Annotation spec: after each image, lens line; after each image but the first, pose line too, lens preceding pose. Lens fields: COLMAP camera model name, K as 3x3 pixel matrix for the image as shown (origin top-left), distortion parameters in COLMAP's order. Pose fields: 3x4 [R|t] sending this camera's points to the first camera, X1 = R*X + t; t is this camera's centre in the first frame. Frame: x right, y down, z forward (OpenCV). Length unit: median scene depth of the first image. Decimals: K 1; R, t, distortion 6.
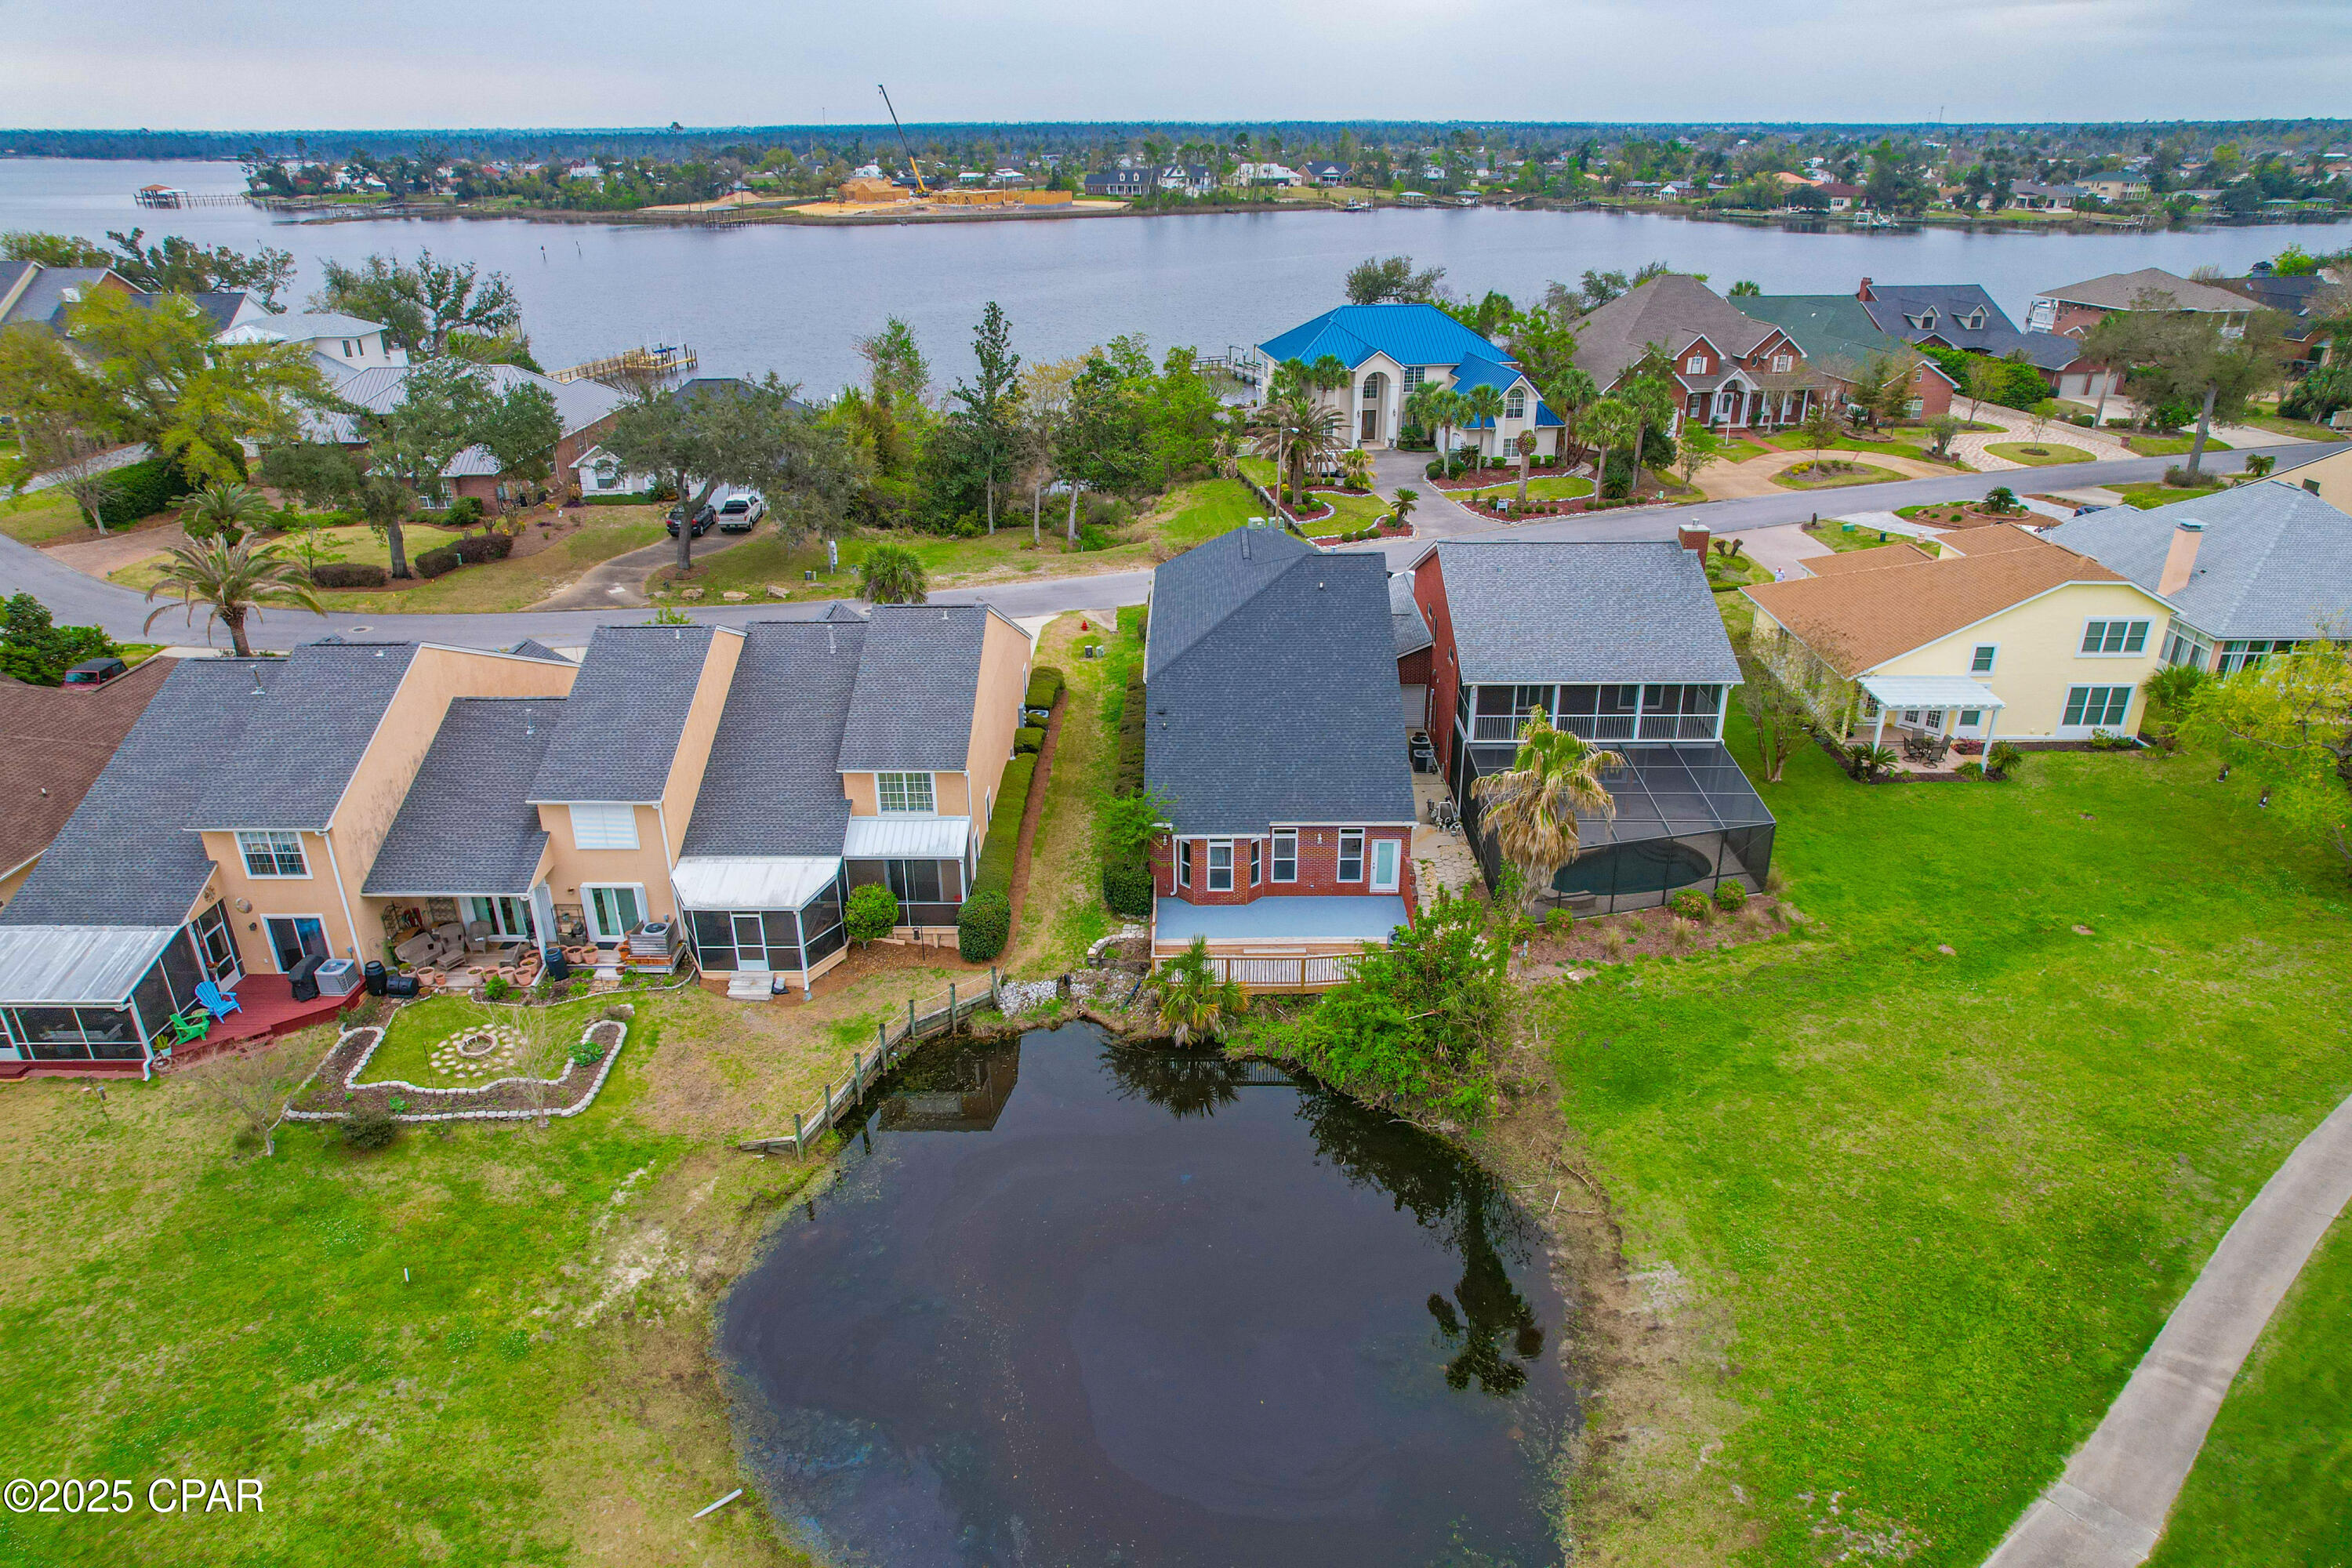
lens RADIAL K [[1503.8, 0, 1184.3], [0, 1503.8, 802.6], [0, 0, 1]] dist [-0.073571, 0.067990]
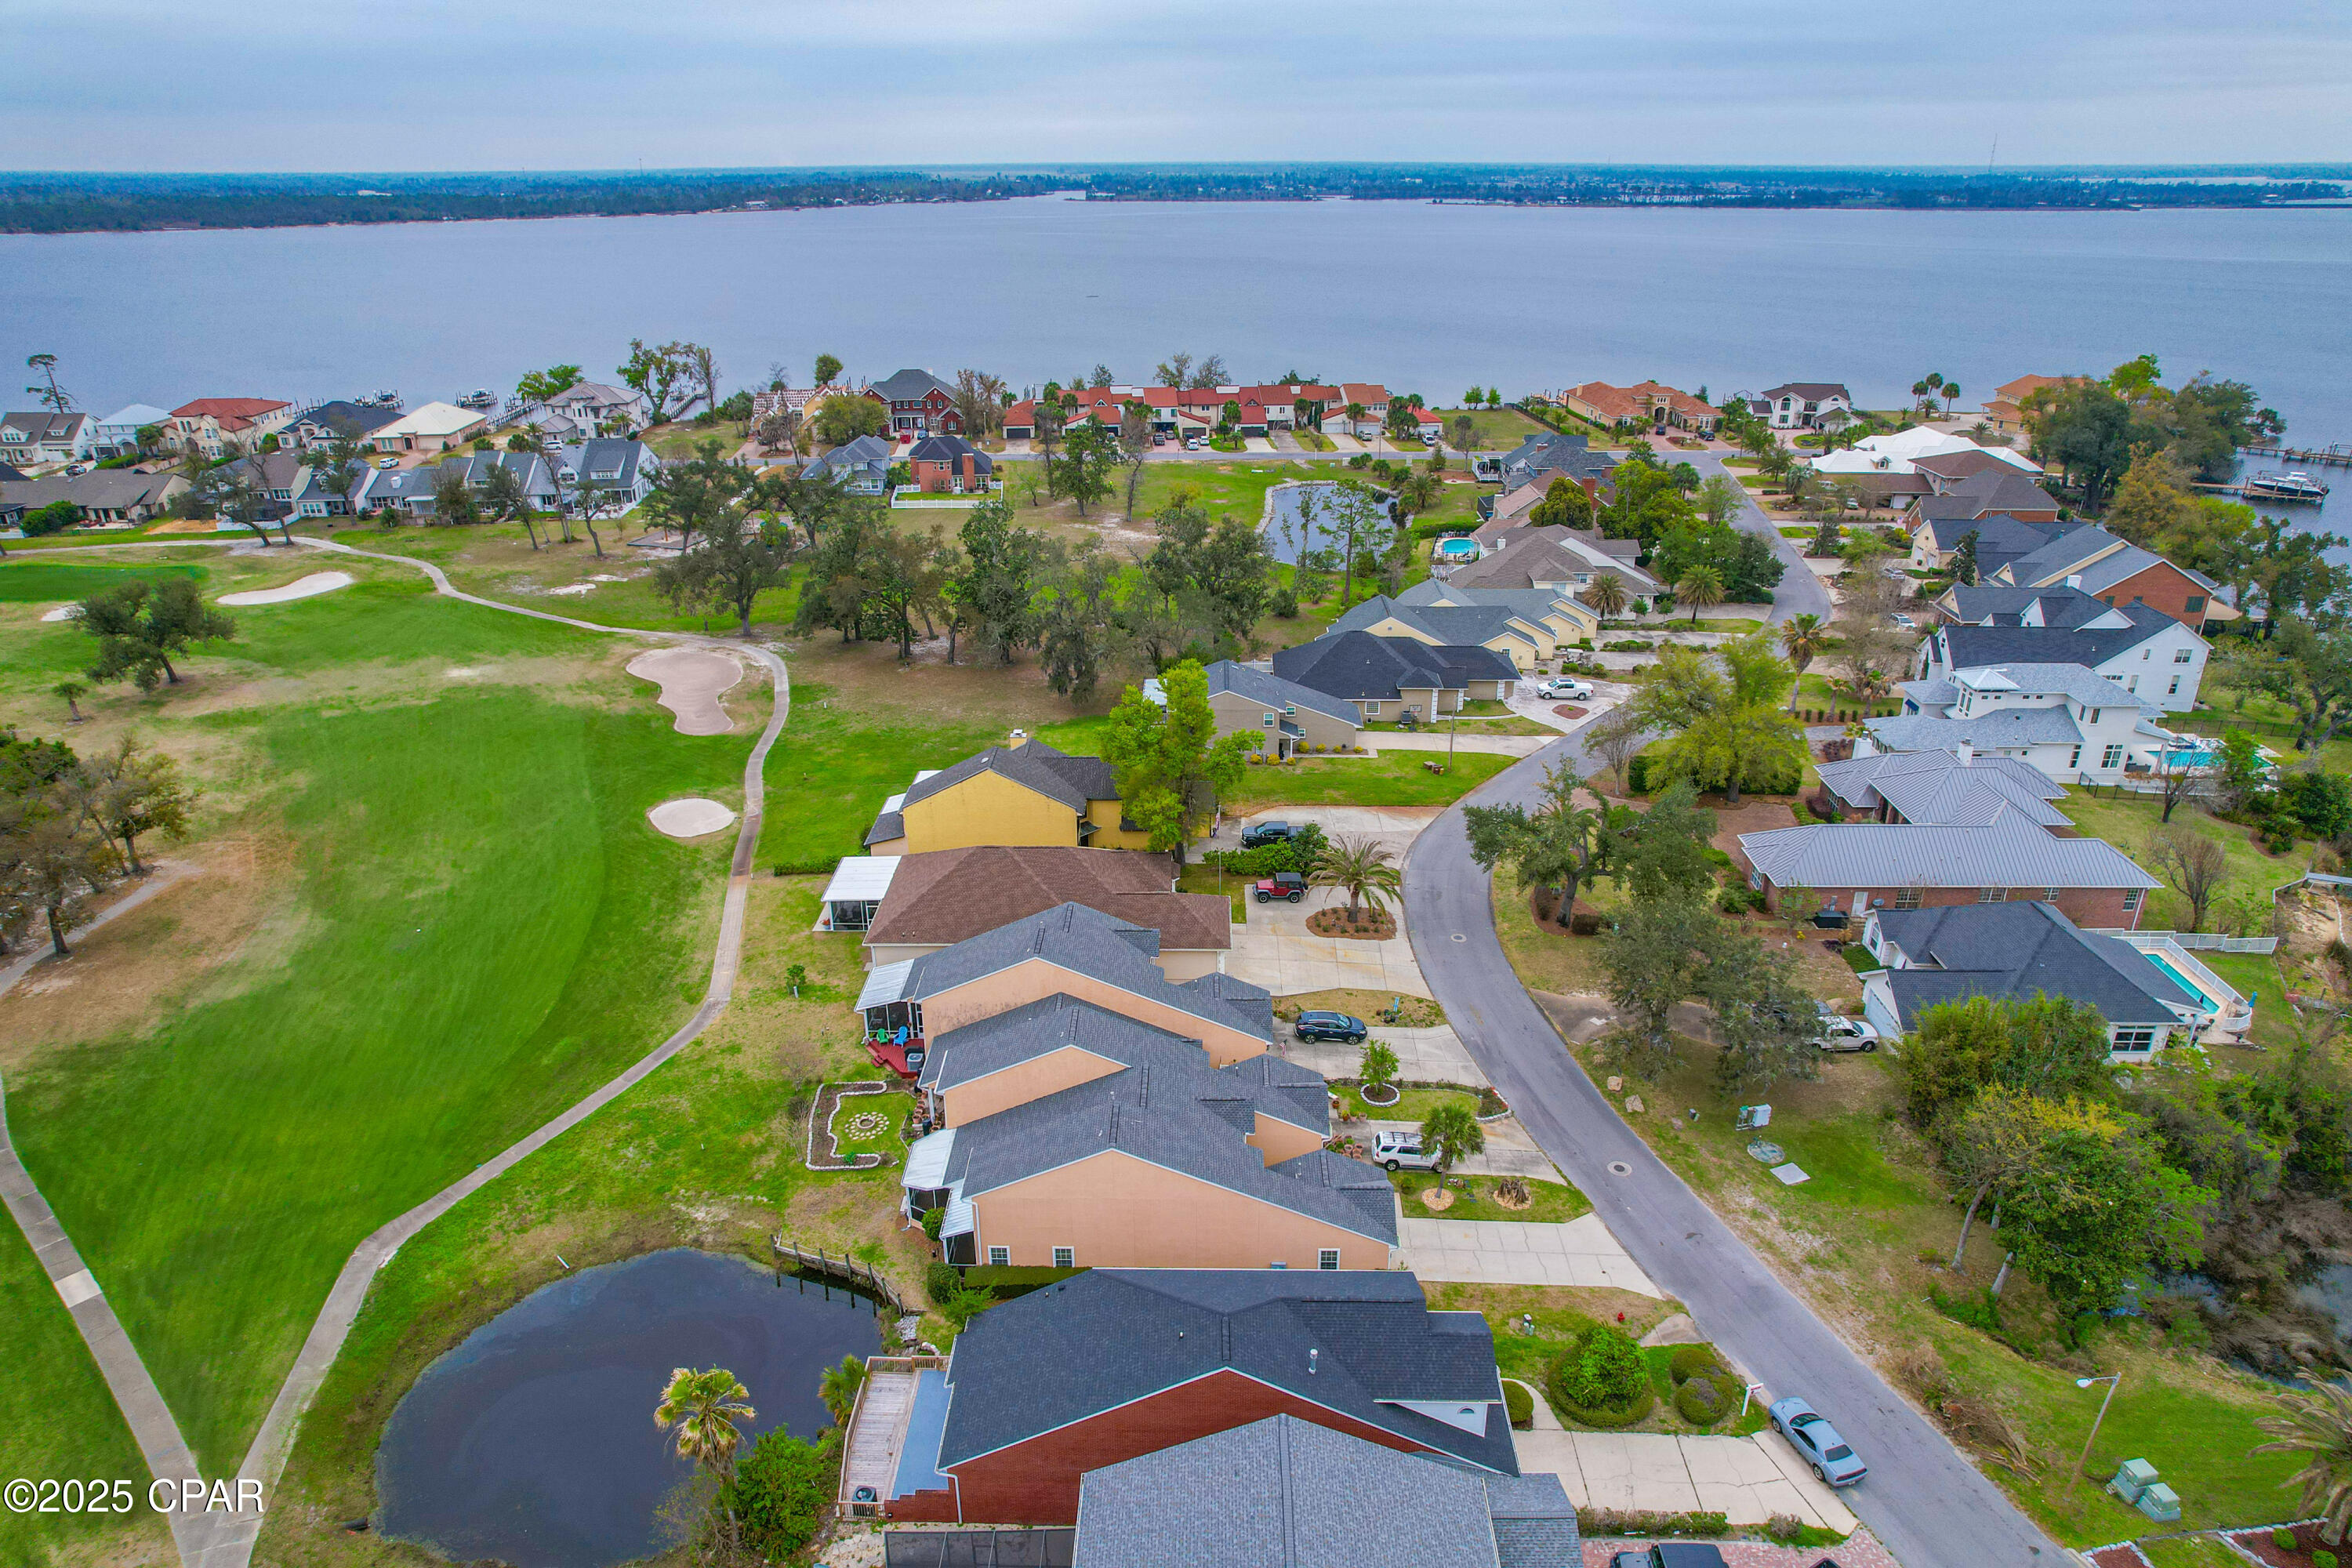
lens RADIAL K [[1503.8, 0, 1184.3], [0, 1503.8, 802.6], [0, 0, 1]] dist [-0.073571, 0.067990]
pose [[-0.013546, 0.401495, -0.915761, 1.098040], [-0.414066, 0.831377, 0.370623, -1.025912], [0.910146, 0.384206, 0.154983, 0.807082]]
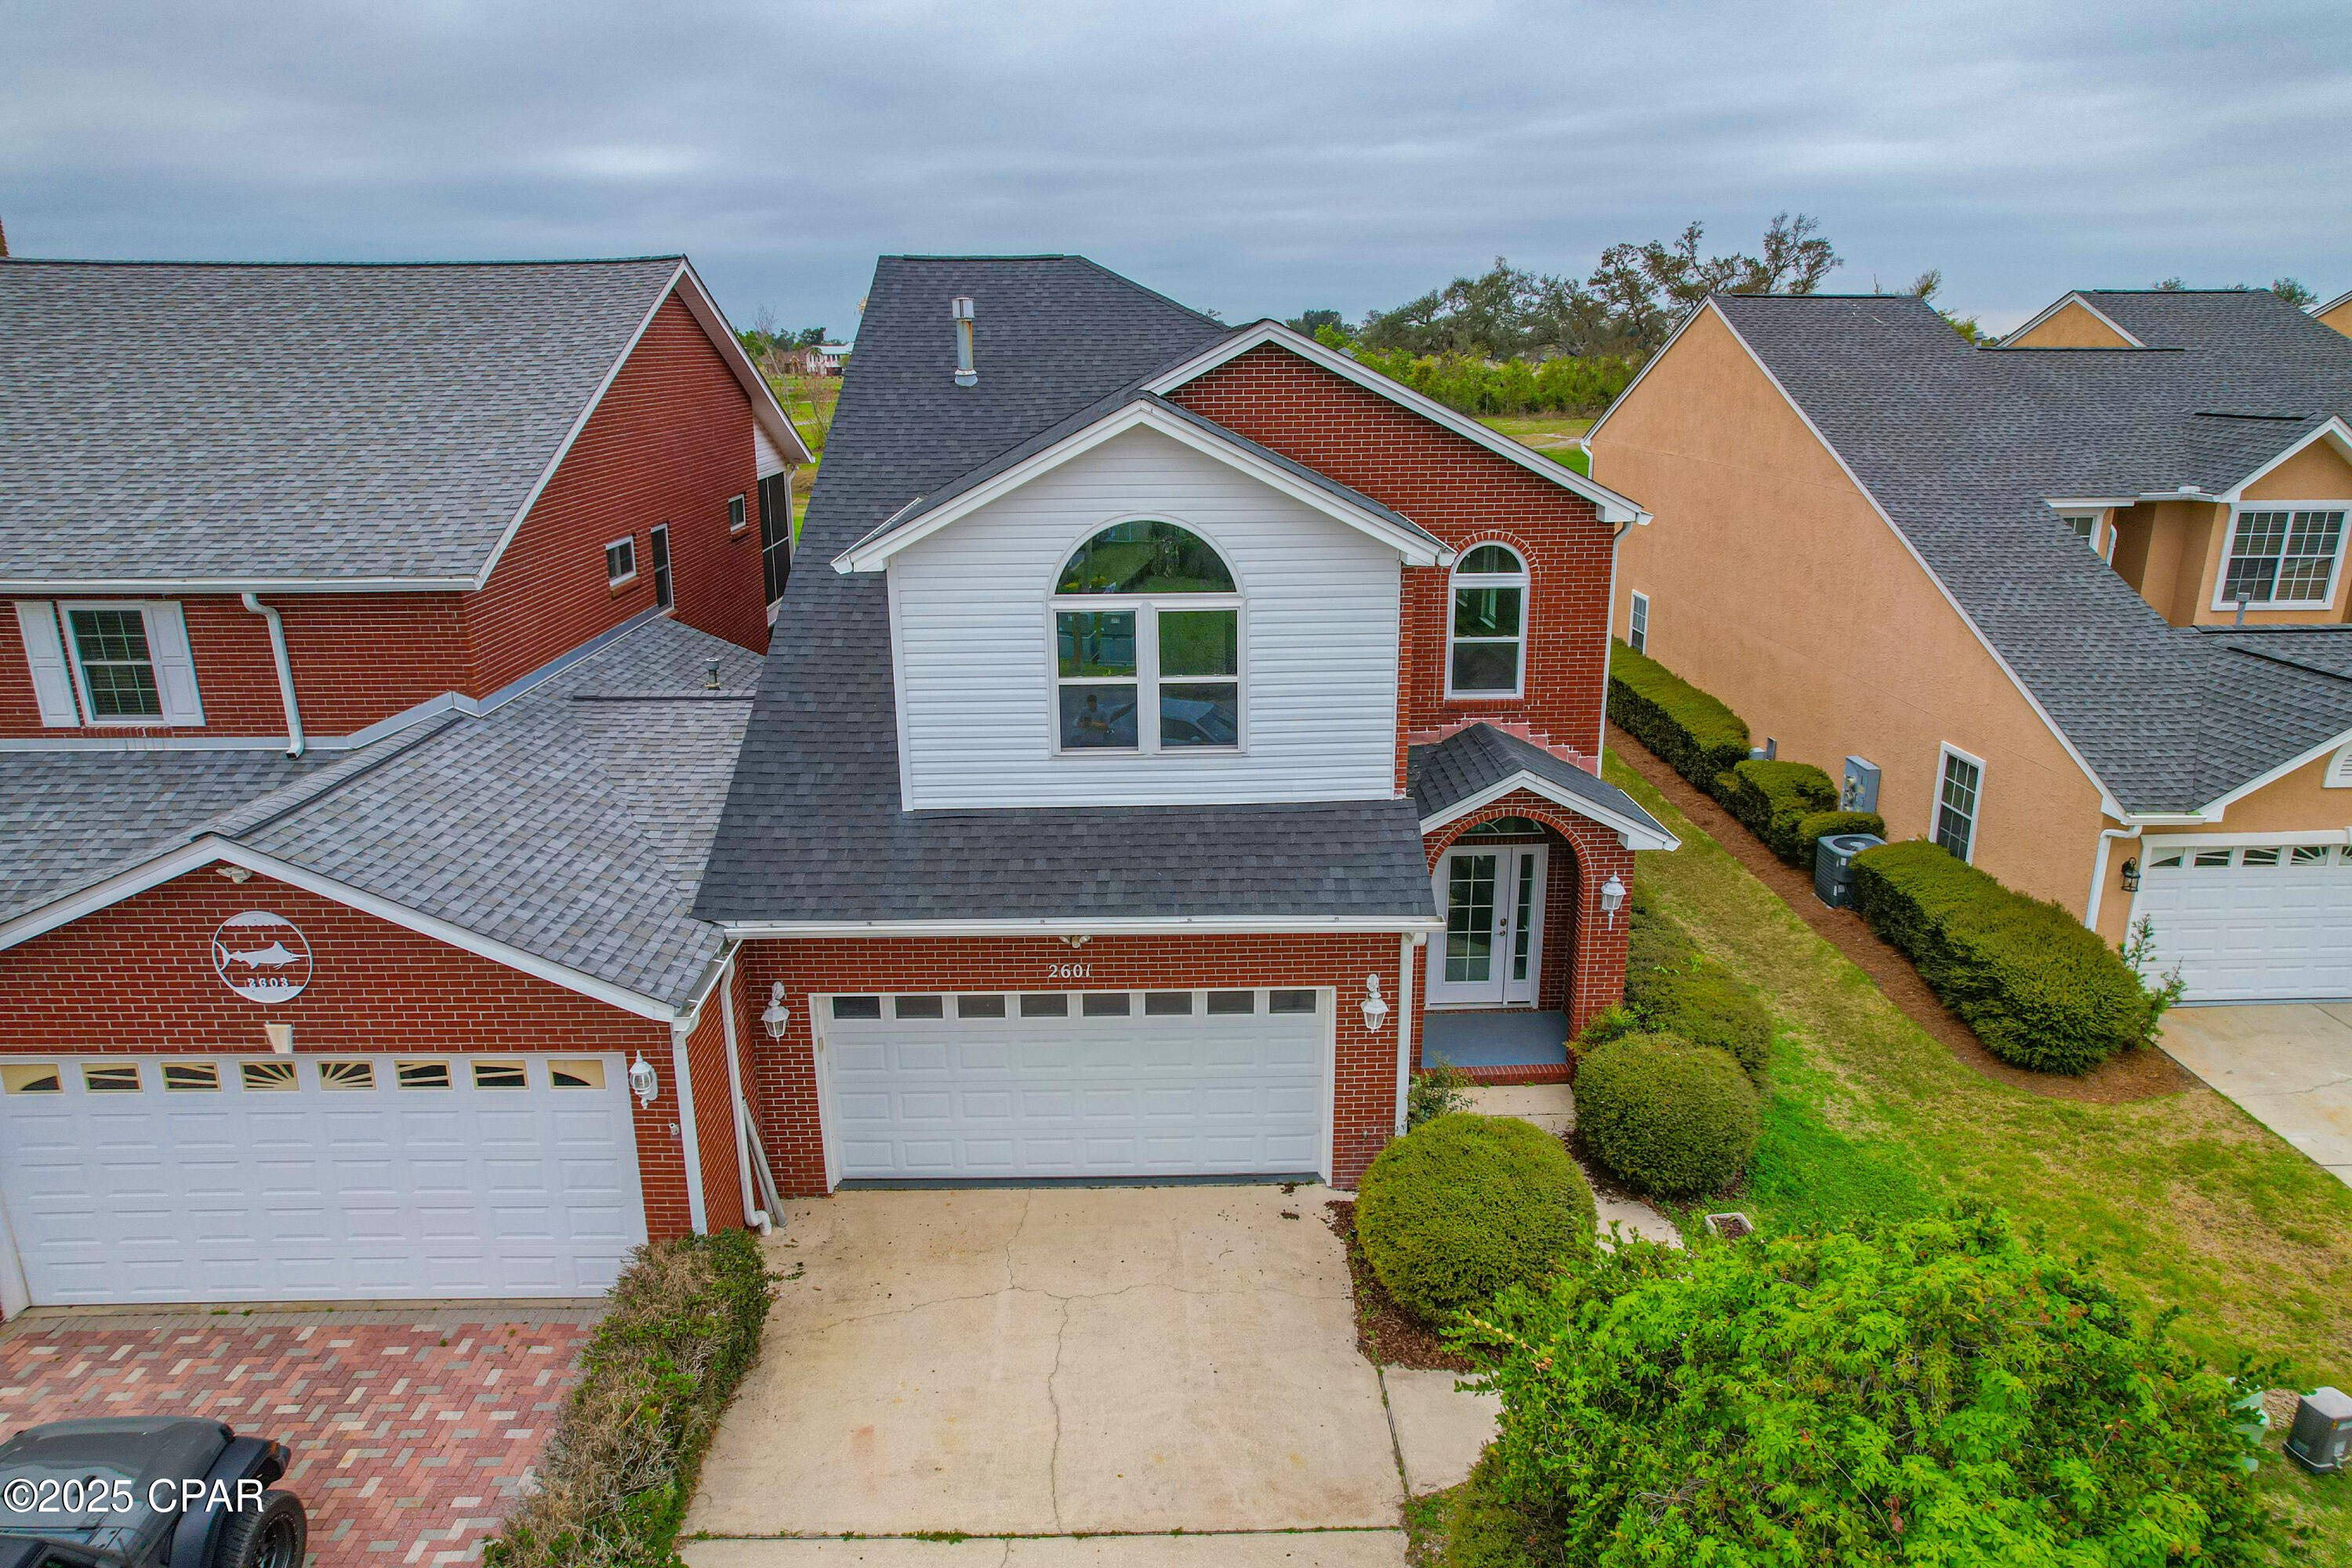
lens RADIAL K [[1503.8, 0, 1184.3], [0, 1503.8, 802.6], [0, 0, 1]] dist [-0.073571, 0.067990]
pose [[-0.999323, 0.020010, -0.030887, 0.083728], [-0.005503, 0.748594, 0.663006, -0.383482], [0.036388, 0.662727, -0.747977, 1.675081]]
